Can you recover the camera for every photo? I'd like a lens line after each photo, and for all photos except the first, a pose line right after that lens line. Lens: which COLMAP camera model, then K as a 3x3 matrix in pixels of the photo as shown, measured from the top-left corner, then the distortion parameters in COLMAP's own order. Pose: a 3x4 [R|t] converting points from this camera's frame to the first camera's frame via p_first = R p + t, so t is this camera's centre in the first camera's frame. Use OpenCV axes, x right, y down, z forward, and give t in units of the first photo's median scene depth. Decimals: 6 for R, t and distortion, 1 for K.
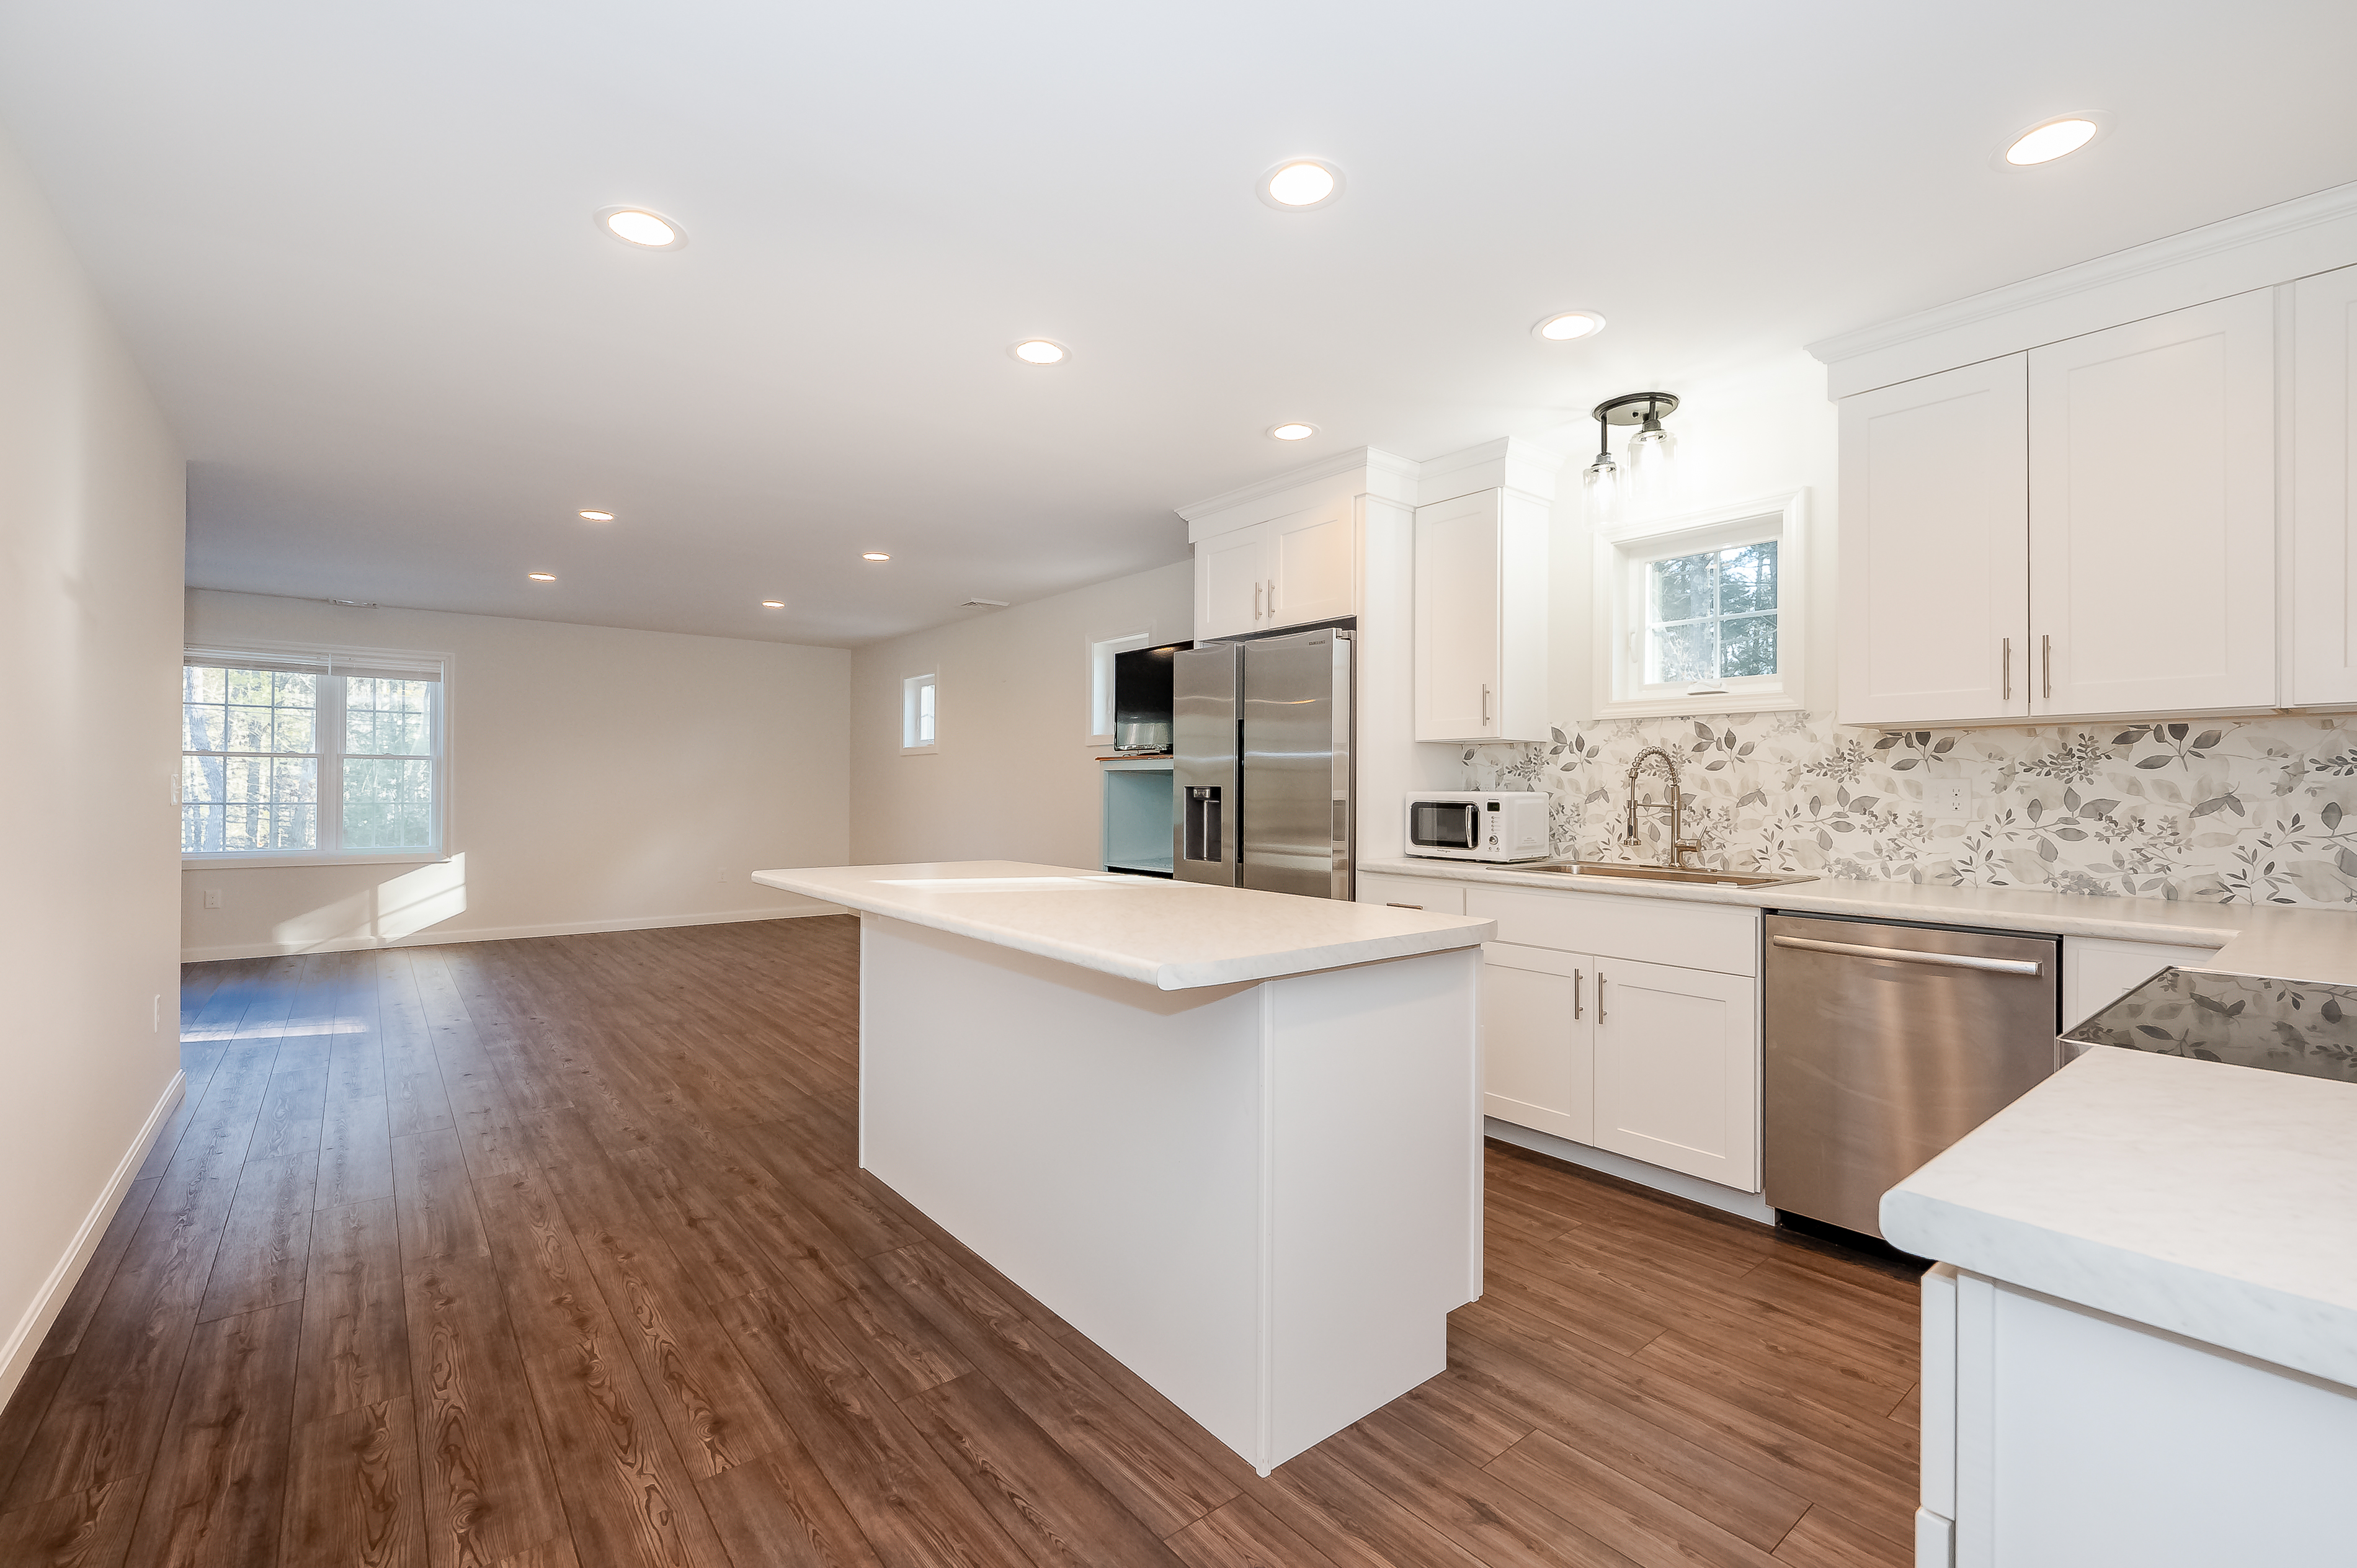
lens RADIAL K [[1019.6, 0, 1178.5], [0, 1019.6, 784.0], [0, 0, 1]] dist [0.000276, -0.000008]
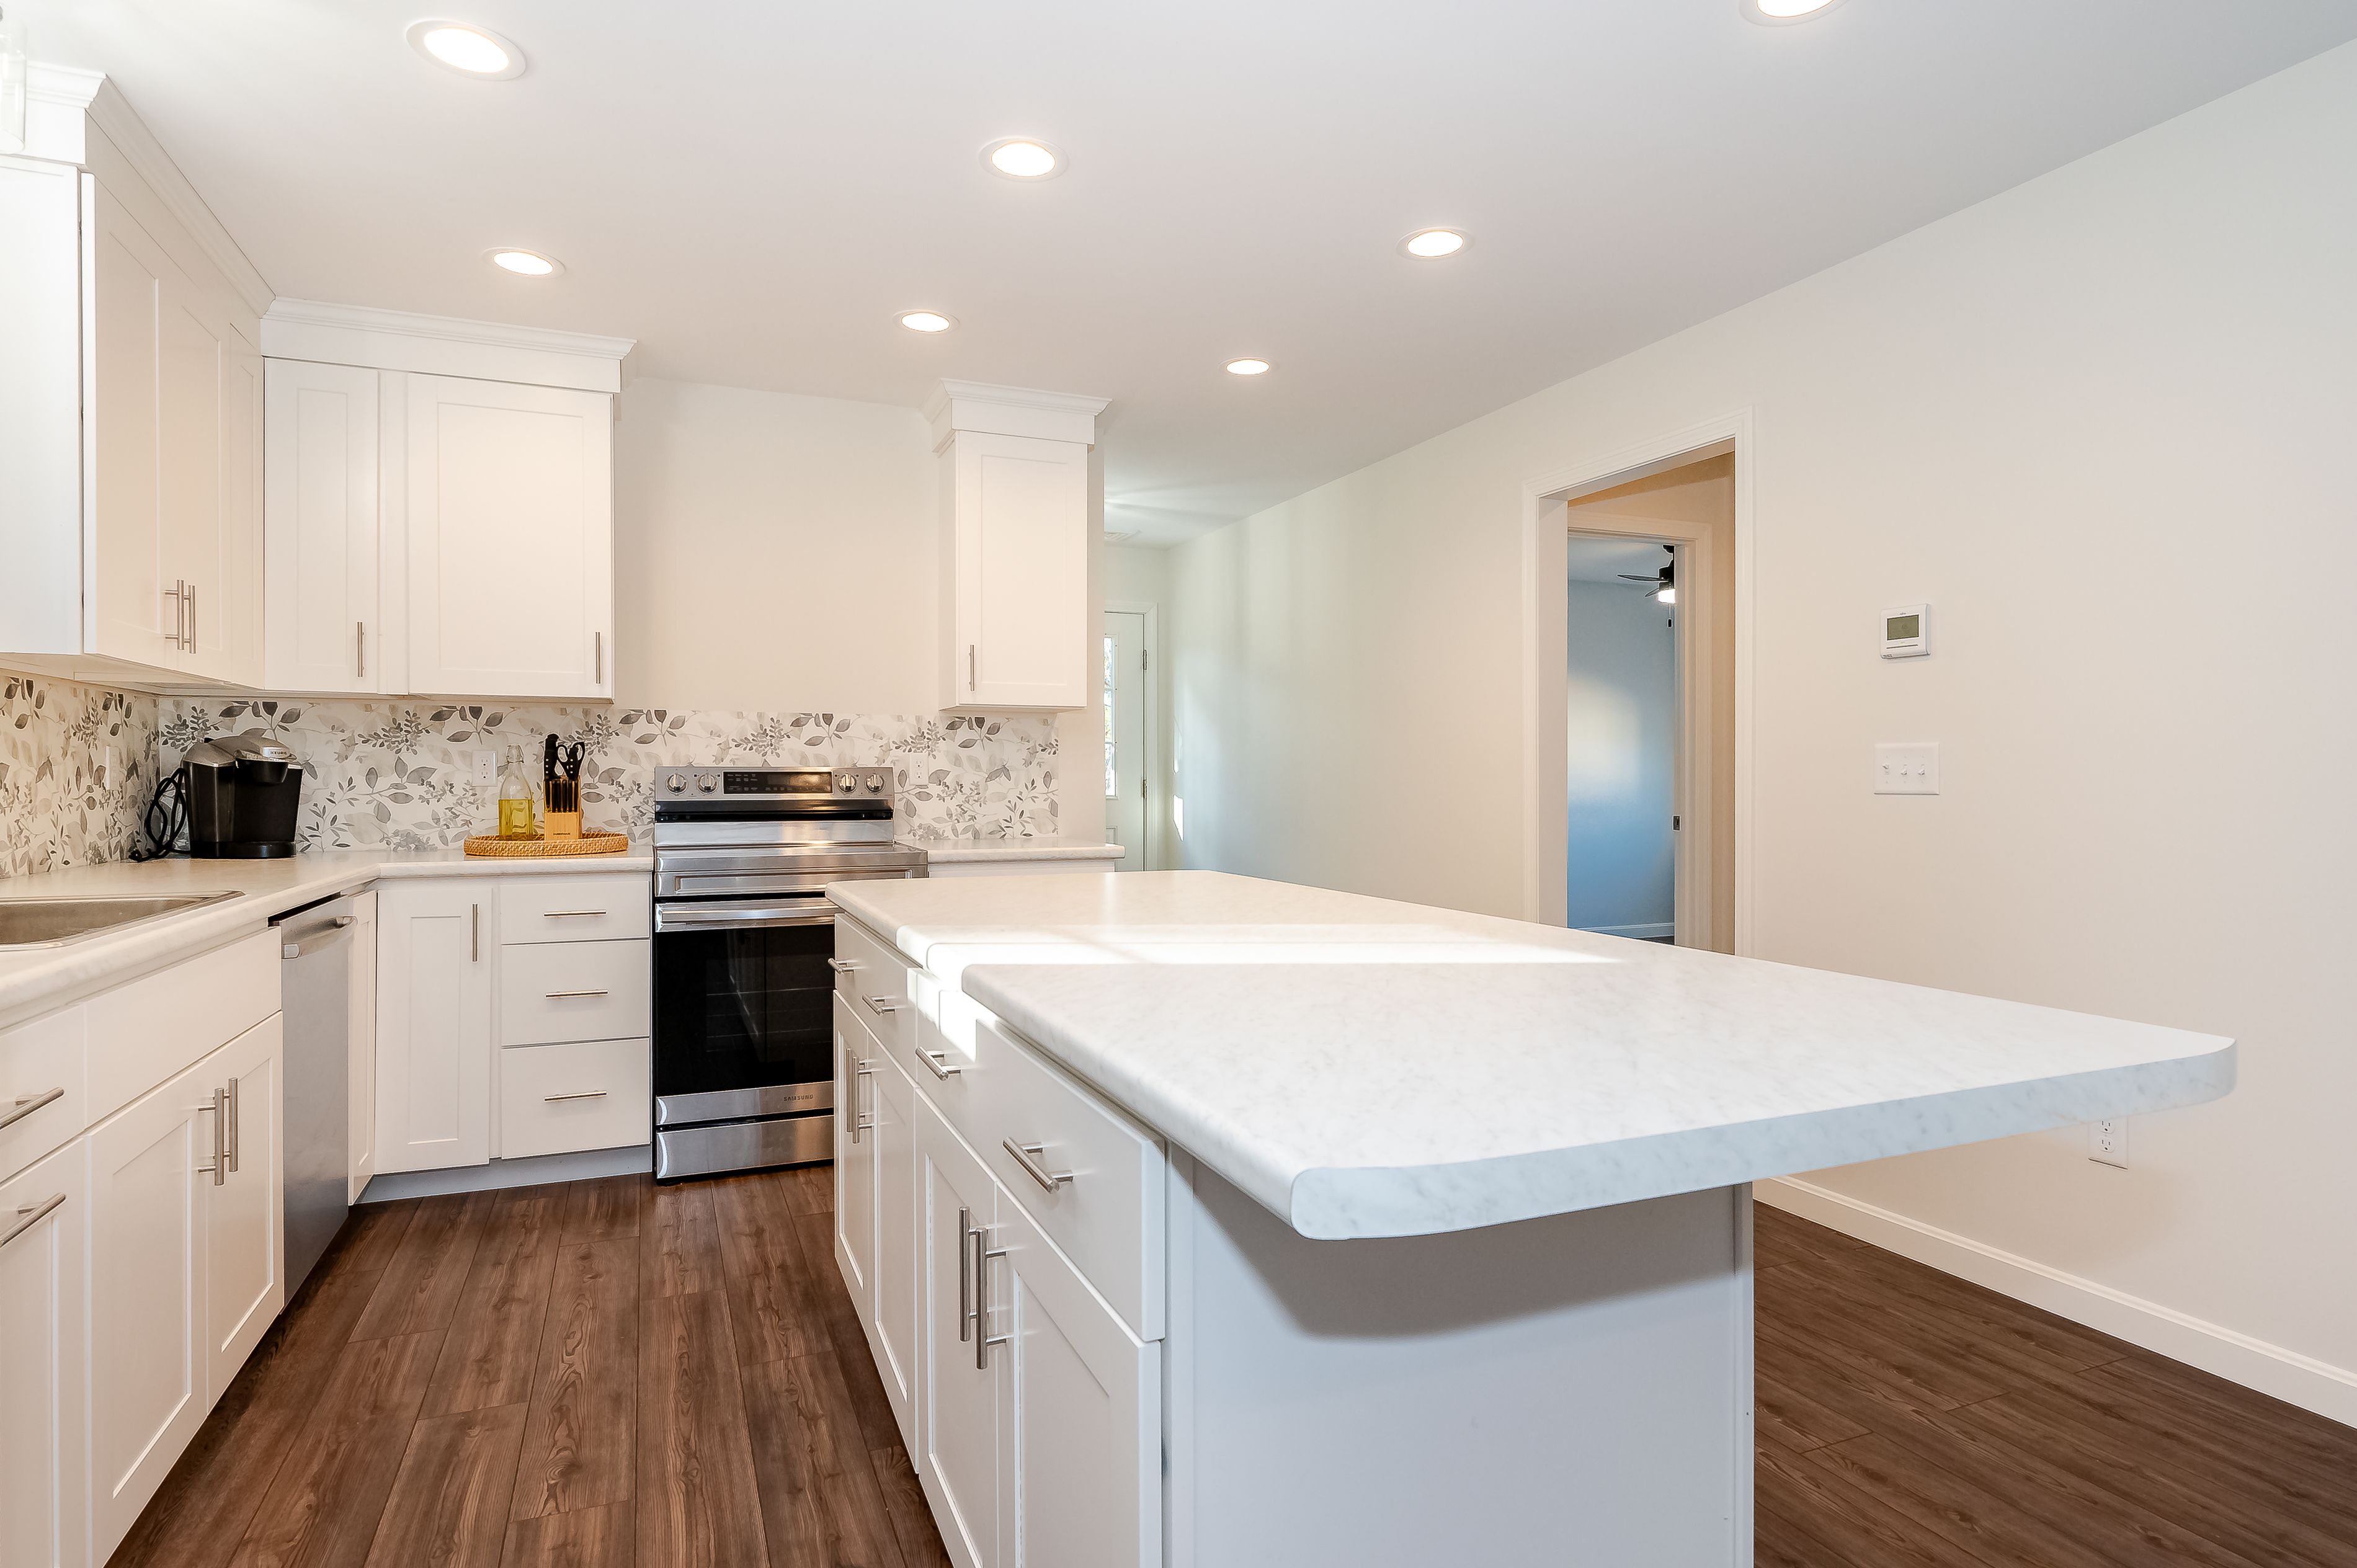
lens RADIAL K [[1247.3, 0, 1178.5], [0, 1247.3, 784.0], [0, 0, 1]] dist [0.000869, 0.000528]
pose [[-0.961306, -0.005649, 0.275424, -0.324112], [-0.005030, 0.999983, 0.002955, 0.026230], [-0.275436, 0.001455, -0.961318, 1.866820]]
